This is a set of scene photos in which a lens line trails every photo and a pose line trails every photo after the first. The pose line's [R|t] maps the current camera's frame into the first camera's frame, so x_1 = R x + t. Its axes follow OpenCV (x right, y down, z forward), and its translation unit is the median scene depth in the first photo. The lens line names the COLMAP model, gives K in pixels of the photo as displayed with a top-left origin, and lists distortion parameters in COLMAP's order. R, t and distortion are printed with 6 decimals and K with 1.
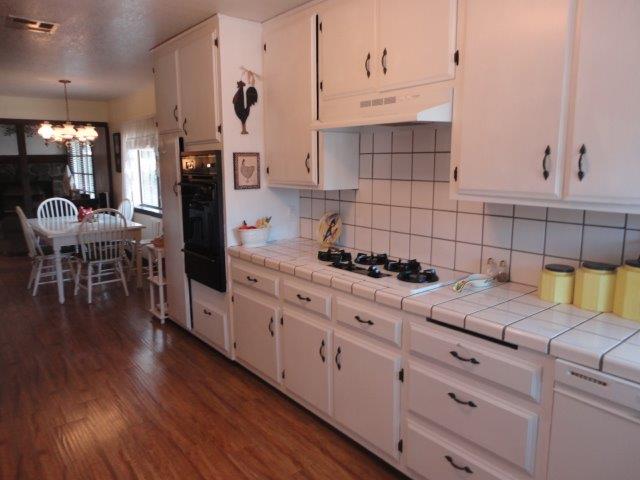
lens RADIAL K [[464.9, 0, 317.2], [0, 464.9, 241.3], [0, 0, 1]] dist [-0.003731, 0.008218]
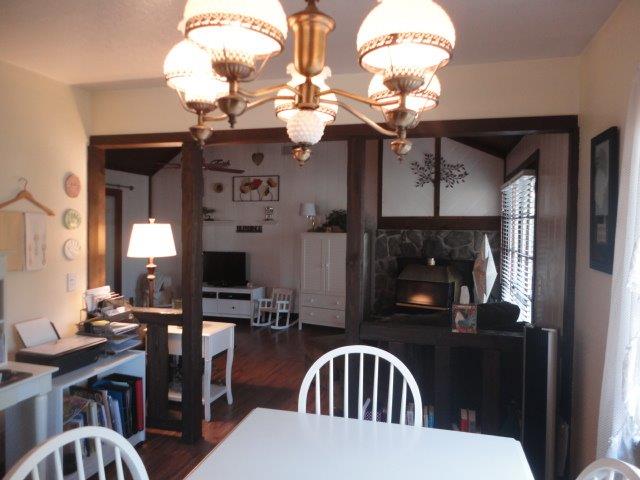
lens RADIAL K [[464.9, 0, 316.0], [0, 464.9, 234.9], [0, 0, 1]] dist [-0.003731, 0.008218]
pose [[0.579143, 0.039211, -0.814283, -0.298783], [-0.163812, 0.984067, -0.069122, -0.123796], [0.798598, 0.173421, 0.576338, 0.700493]]
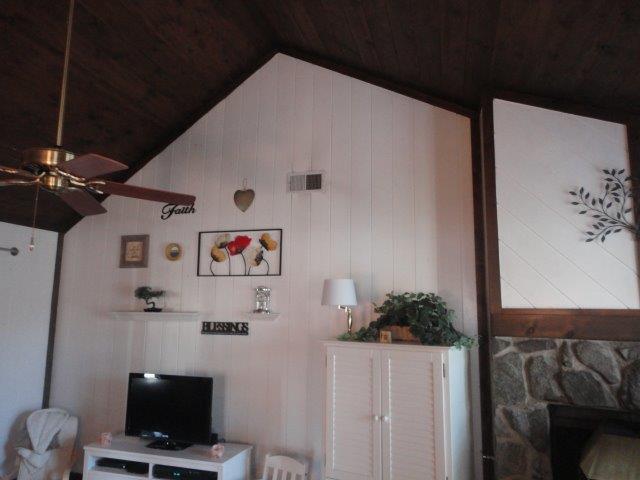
lens RADIAL K [[464.9, 0, 318.1], [0, 464.9, 235.1], [0, 0, 1]] dist [-0.003731, 0.008218]
pose [[0.573984, -0.097154, -0.813082, -0.705058], [-0.164725, 0.958940, -0.230868, -0.180739], [0.802127, 0.266450, 0.534413, 0.940726]]
